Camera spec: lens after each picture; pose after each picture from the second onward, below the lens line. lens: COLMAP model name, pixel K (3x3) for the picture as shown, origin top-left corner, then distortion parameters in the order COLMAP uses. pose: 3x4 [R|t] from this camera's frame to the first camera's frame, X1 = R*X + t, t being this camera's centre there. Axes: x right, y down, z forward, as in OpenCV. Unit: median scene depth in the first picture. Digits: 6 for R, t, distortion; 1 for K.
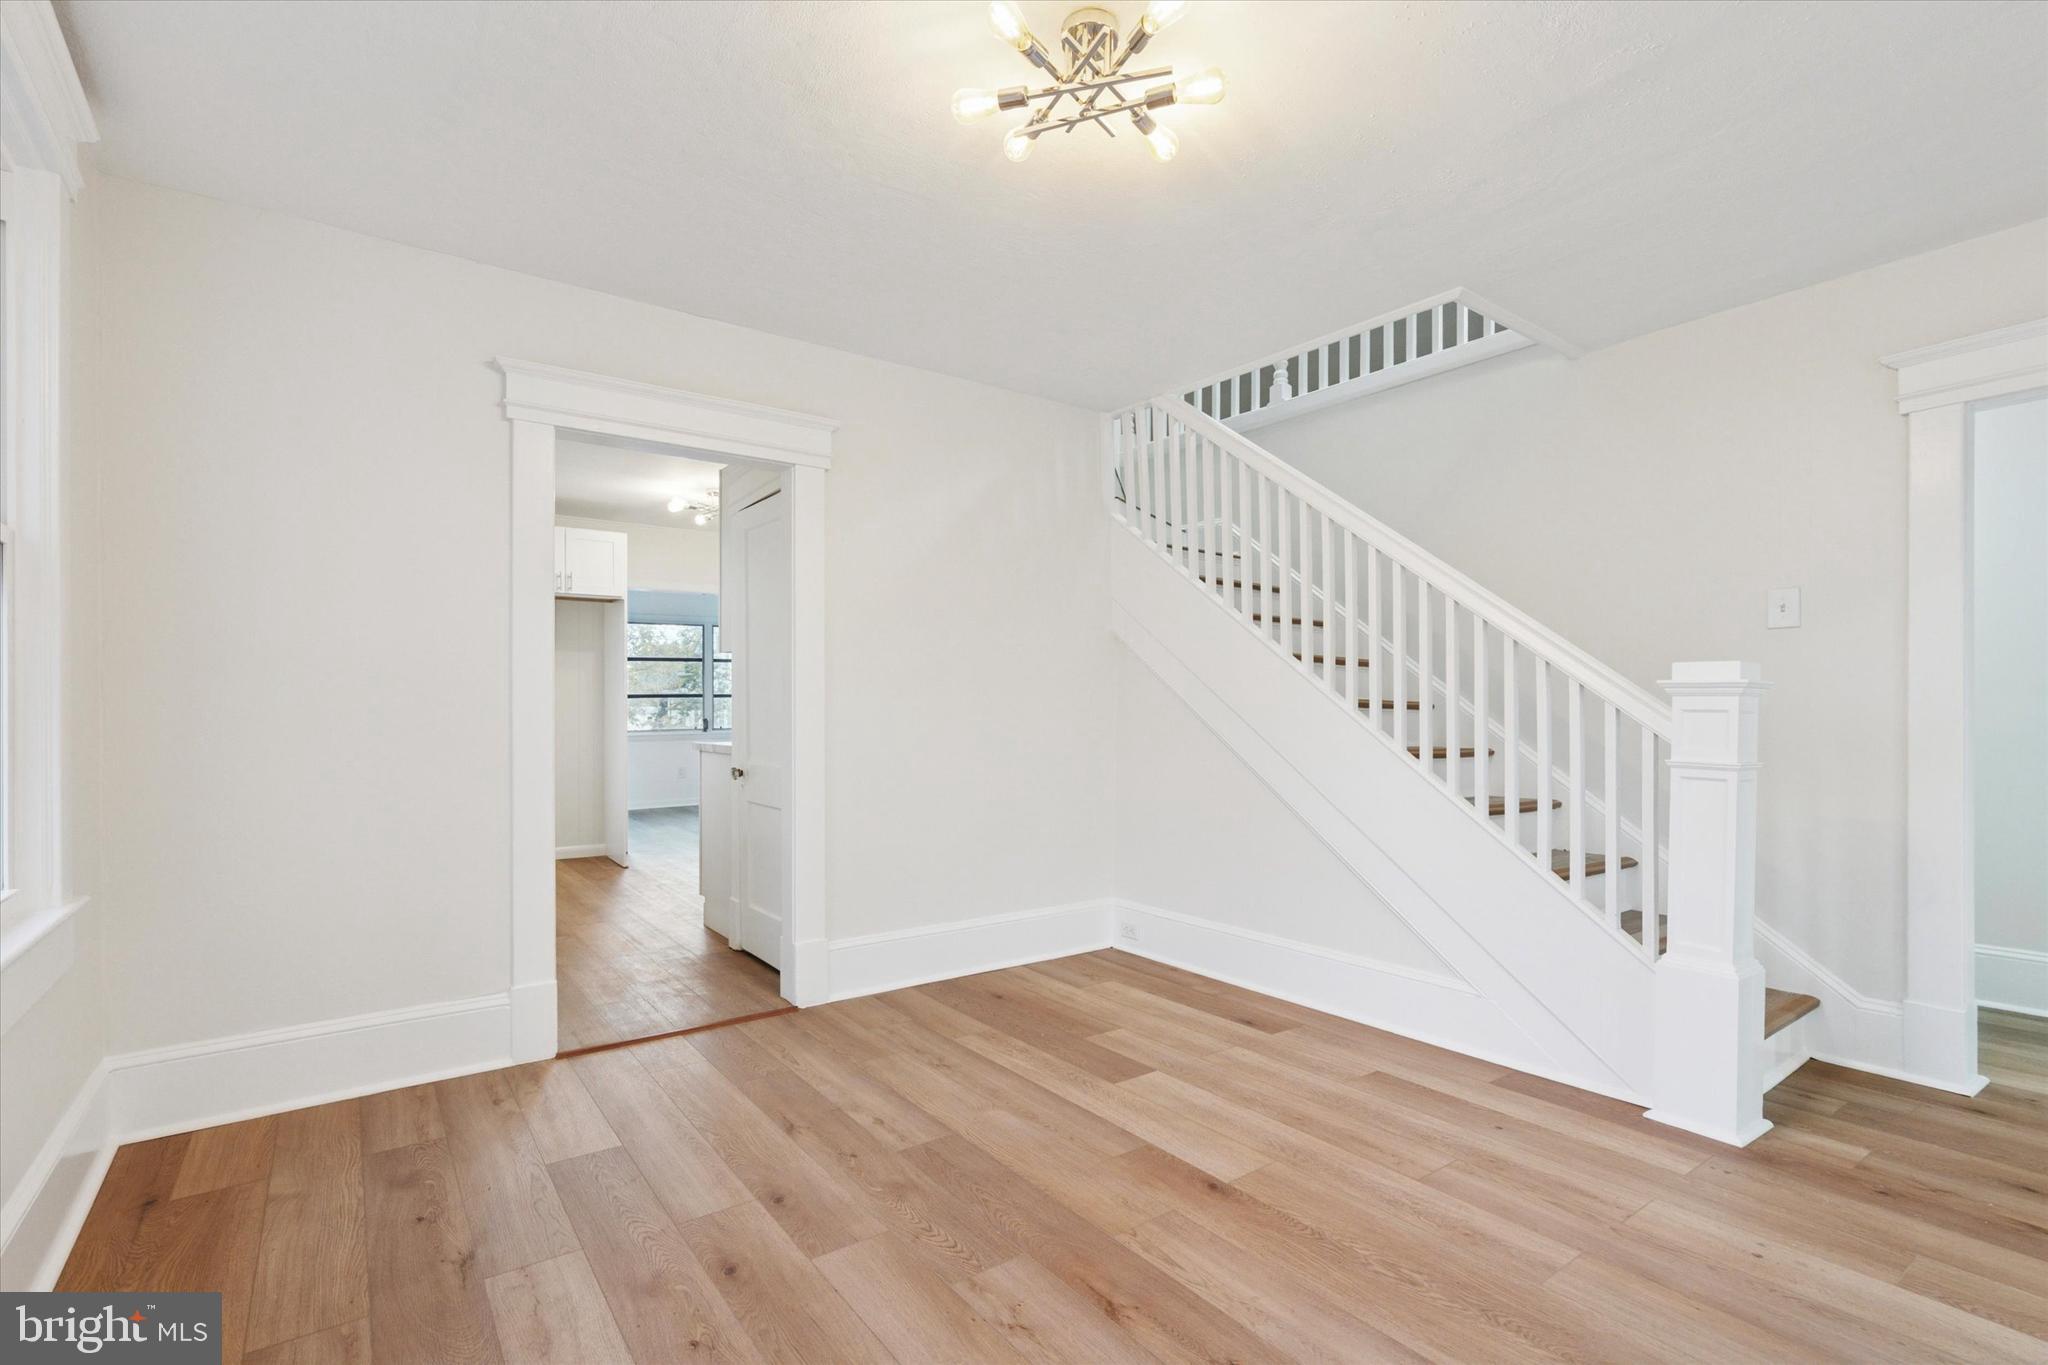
lens RADIAL K [[933.6, 0, 998.1], [0, 933.6, 710.8], [0, 0, 1]] dist [-0.001561, 0.001219]
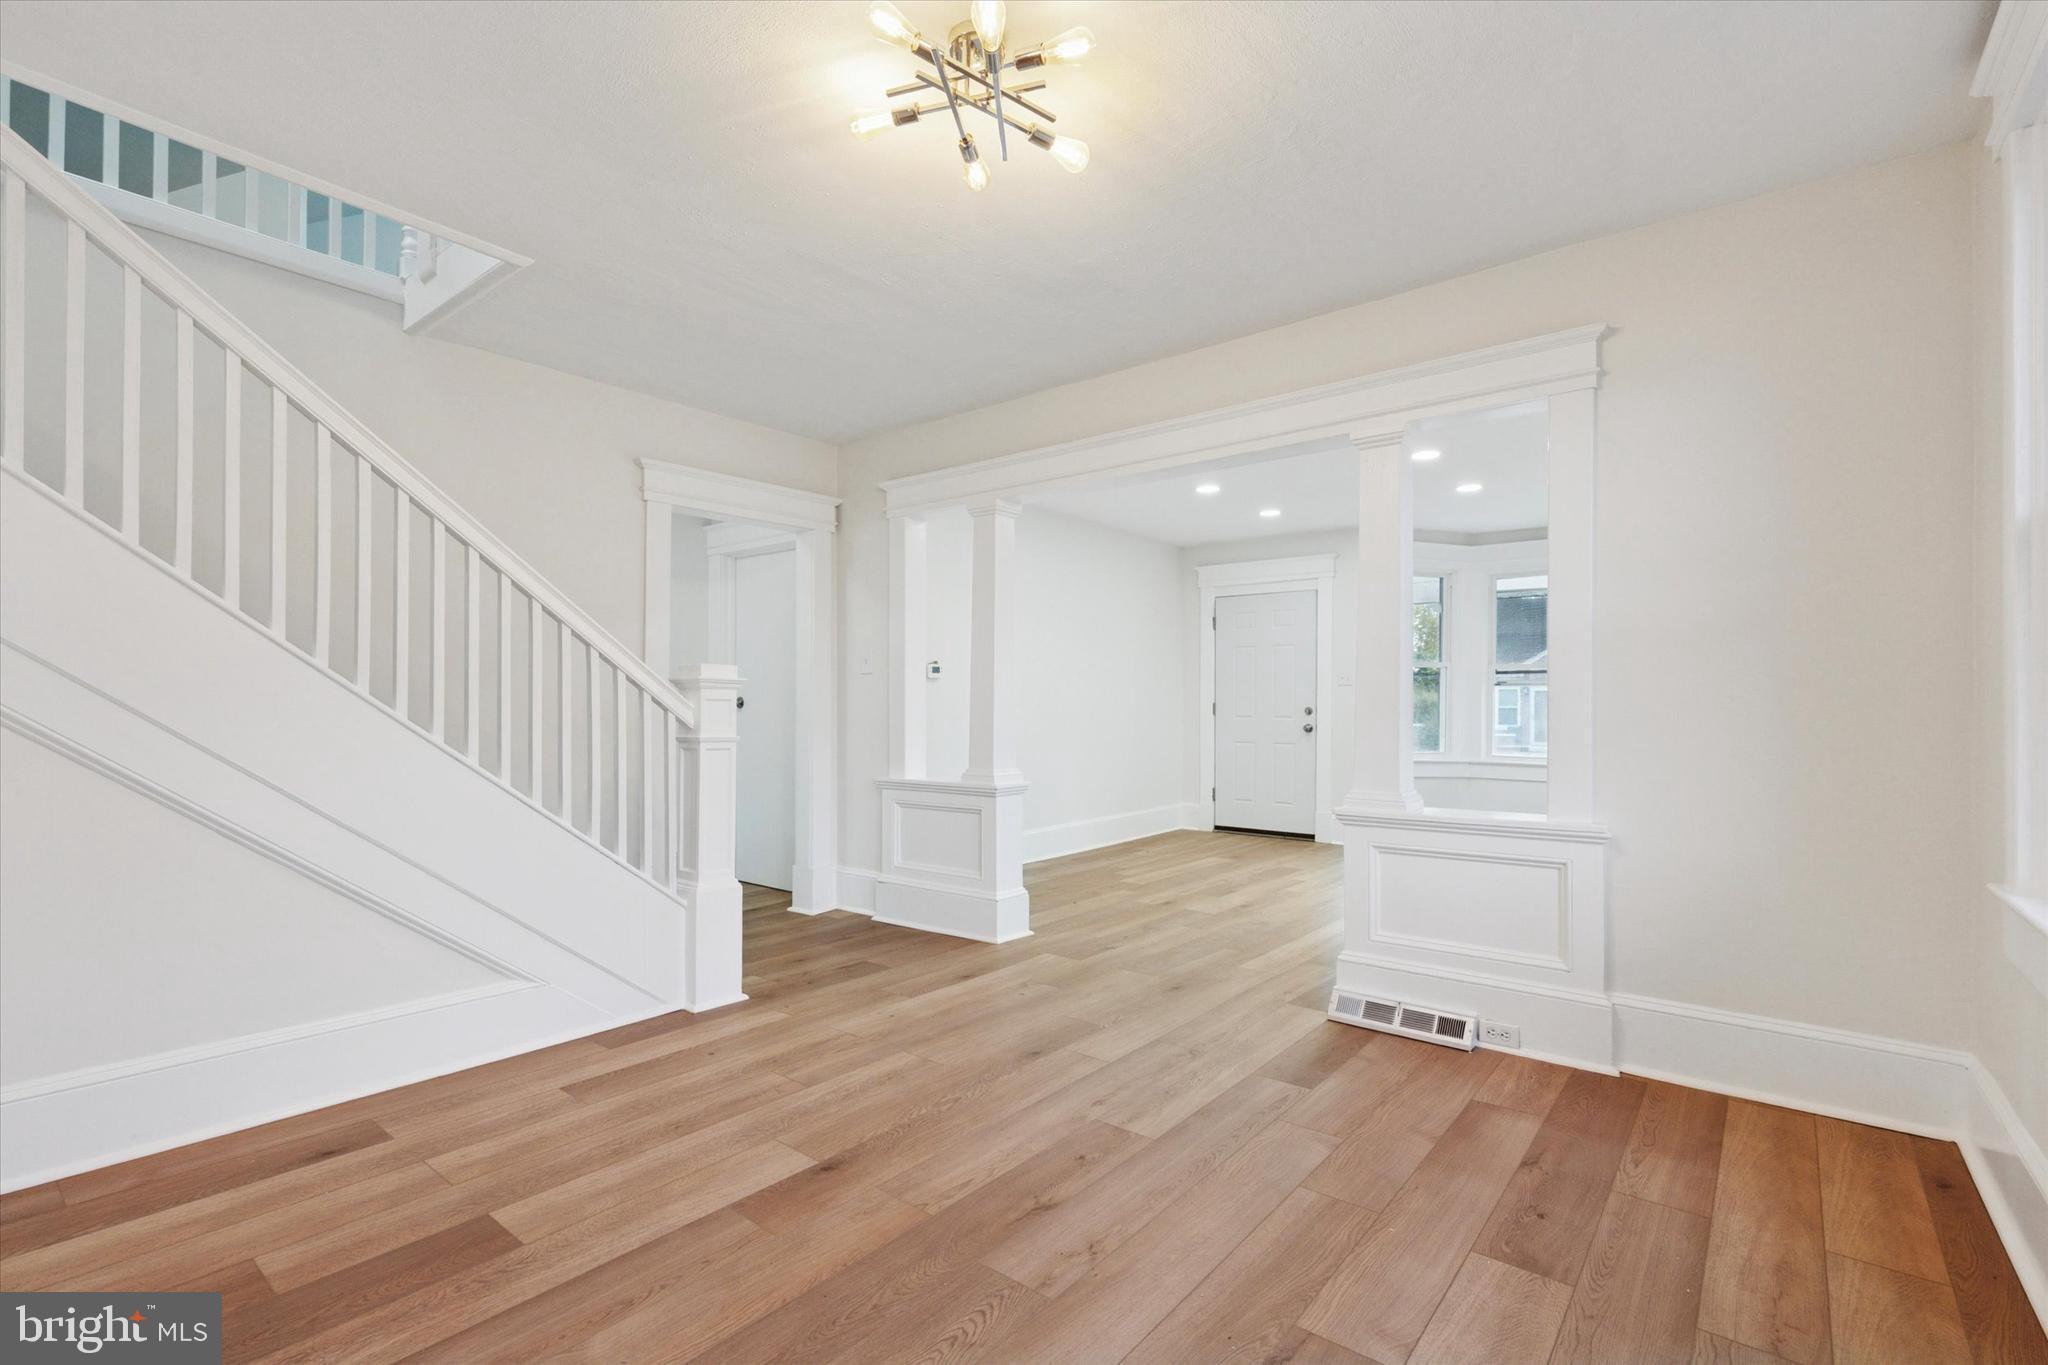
lens RADIAL K [[933.6, 0, 1023.6], [0, 933.6, 700.0], [0, 0, 1]] dist [-0.001561, 0.001219]
pose [[-0.268102, 0.008979, 0.963349, -0.669448], [-0.007115, 0.999911, -0.011300, 0.011502], [-0.963364, -0.009884, -0.268014, 0.893966]]
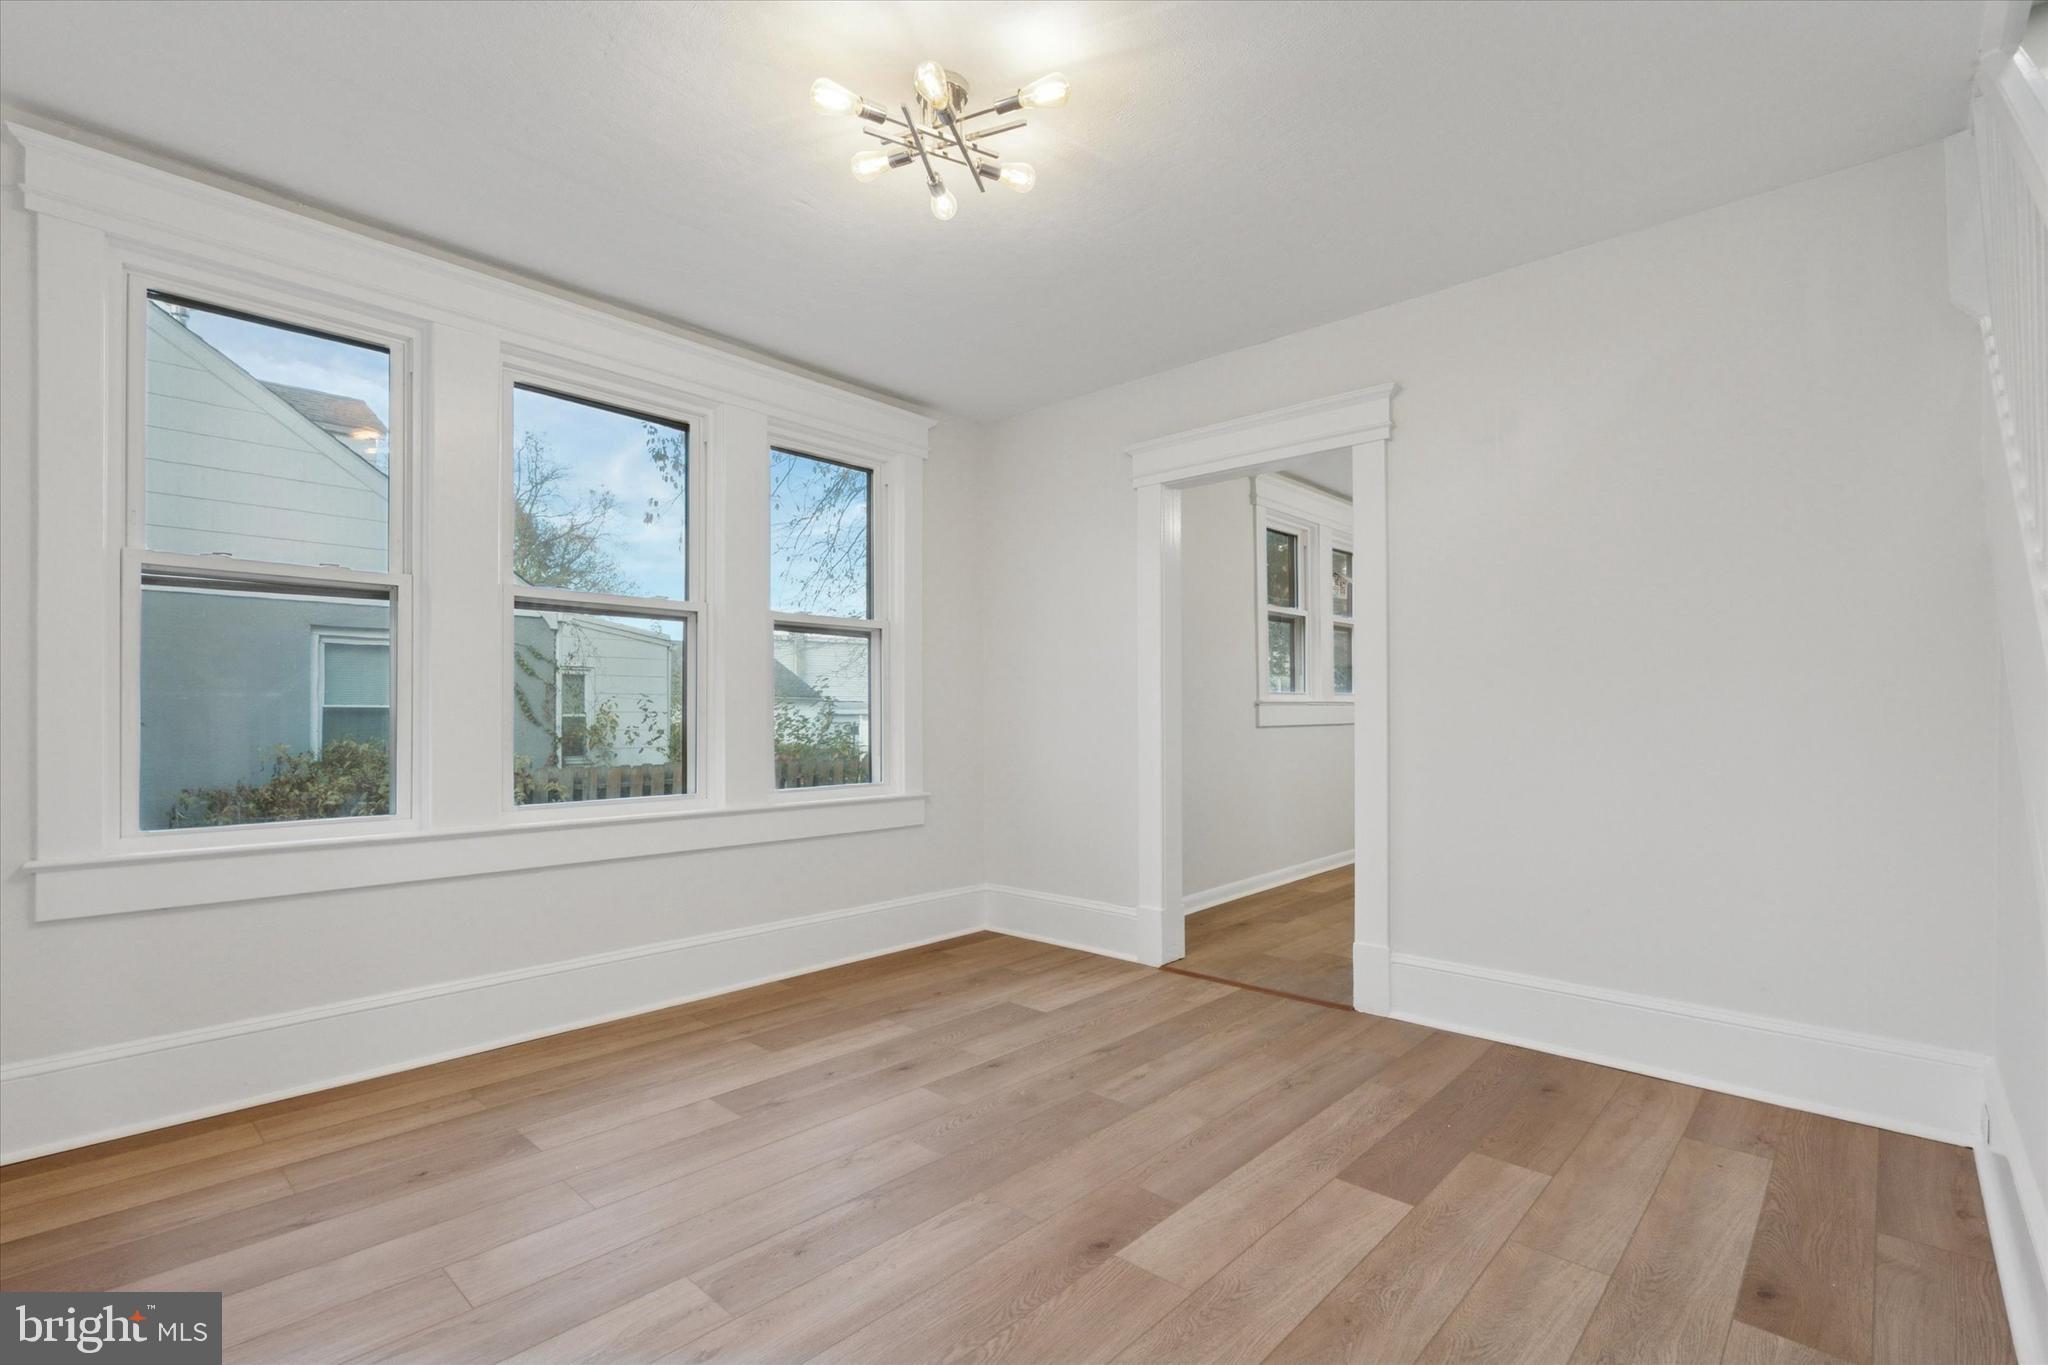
lens RADIAL K [[933.6, 0, 1022.7], [0, 933.6, 703.0], [0, 0, 1]] dist [-0.001561, 0.001219]
pose [[0.202501, -0.007743, -0.979252, 0.889275], [0.001568, 0.999970, -0.007582, 0.011762], [0.979281, 0.000000, 0.202507, 0.629512]]
